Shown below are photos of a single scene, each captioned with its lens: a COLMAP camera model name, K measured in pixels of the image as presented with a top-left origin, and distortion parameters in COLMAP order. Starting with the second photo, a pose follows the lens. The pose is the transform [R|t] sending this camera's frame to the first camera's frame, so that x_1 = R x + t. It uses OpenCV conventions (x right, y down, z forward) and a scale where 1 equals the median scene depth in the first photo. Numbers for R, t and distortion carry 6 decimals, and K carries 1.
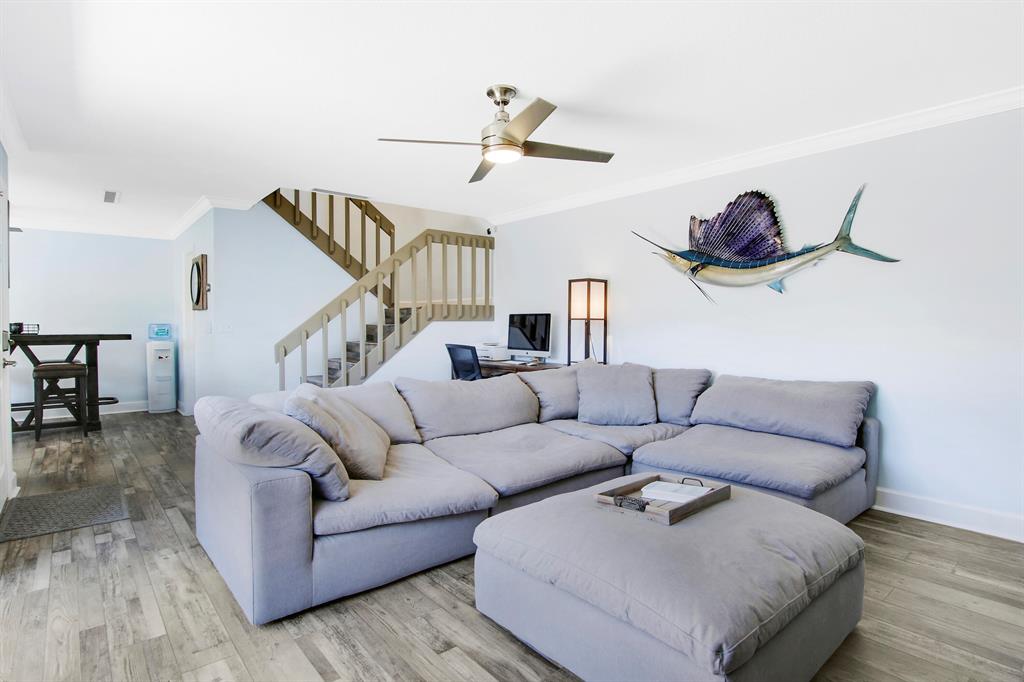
lens RADIAL K [[535.9, 0, 519.2], [0, 535.9, 340.3], [0, 0, 1]] dist [-0.004663, -0.000595]
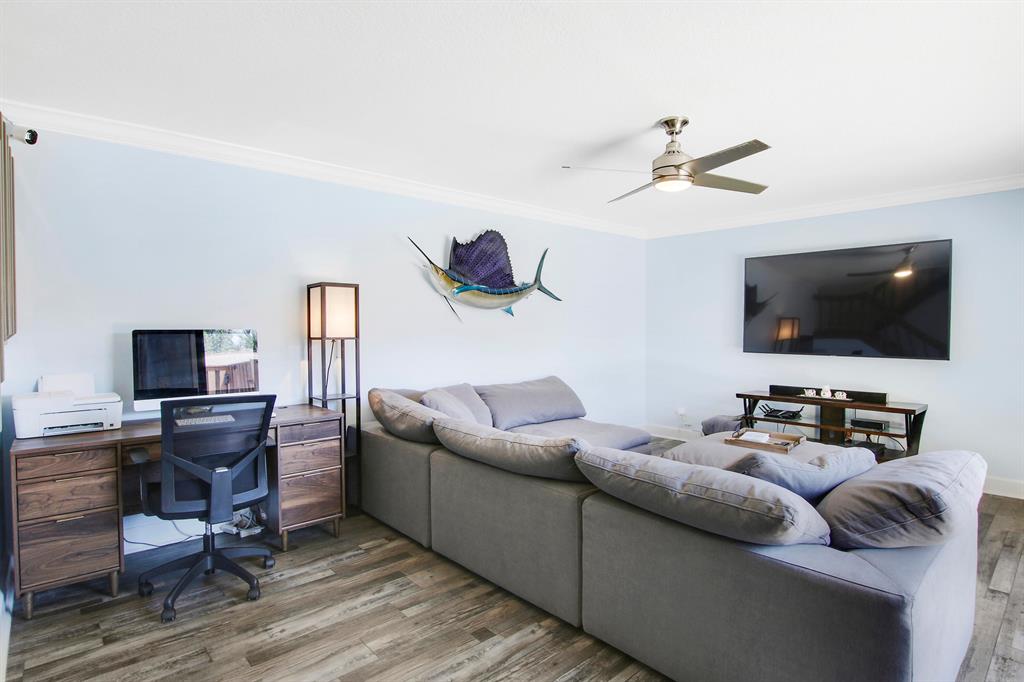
lens RADIAL K [[535.9, 0, 519.9], [0, 535.9, 341.6], [0, 0, 1]] dist [-0.004663, -0.000595]
pose [[-0.049909, -0.026321, 0.998407, -0.826390], [0.038098, 0.998875, 0.028237, -0.062374], [-0.998027, 0.039447, -0.048850, 1.062590]]
